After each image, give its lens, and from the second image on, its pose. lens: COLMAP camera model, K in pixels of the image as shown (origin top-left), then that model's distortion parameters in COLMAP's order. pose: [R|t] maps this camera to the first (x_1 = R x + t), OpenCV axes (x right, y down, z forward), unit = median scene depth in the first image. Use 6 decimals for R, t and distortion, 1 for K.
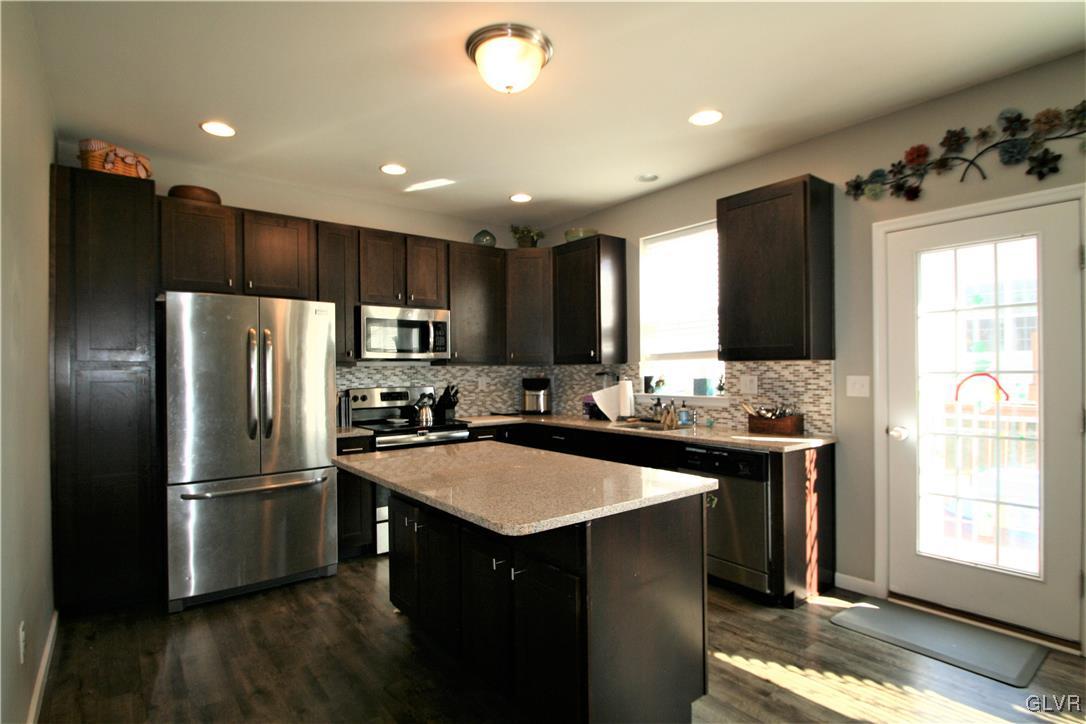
lens RADIAL K [[551.2, 0, 535.5], [0, 551.2, 370.3], [0, 0, 1]] dist [0.014557, 0.000050]
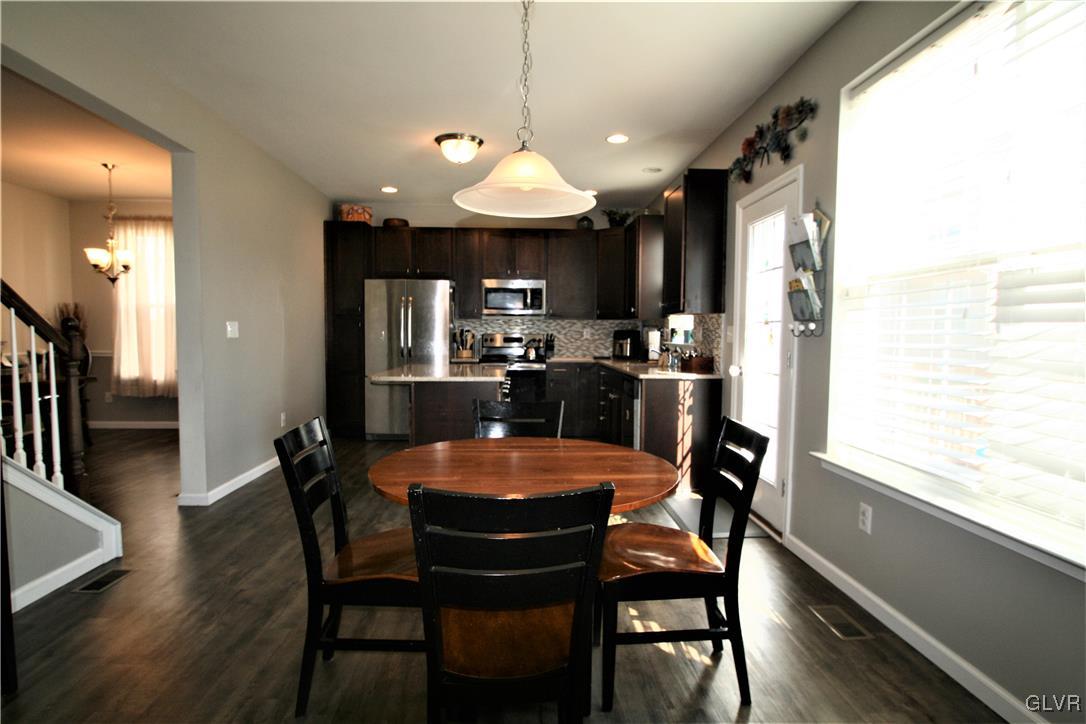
lens RADIAL K [[551.2, 0, 535.3], [0, 551.2, 367.4], [0, 0, 1]] dist [0.014557, 0.000050]
pose [[0.823627, 0.052276, -0.564717, 0.641180], [-0.013236, 0.997243, 0.073011, 0.011908], [0.566977, -0.052659, 0.822048, -0.190431]]
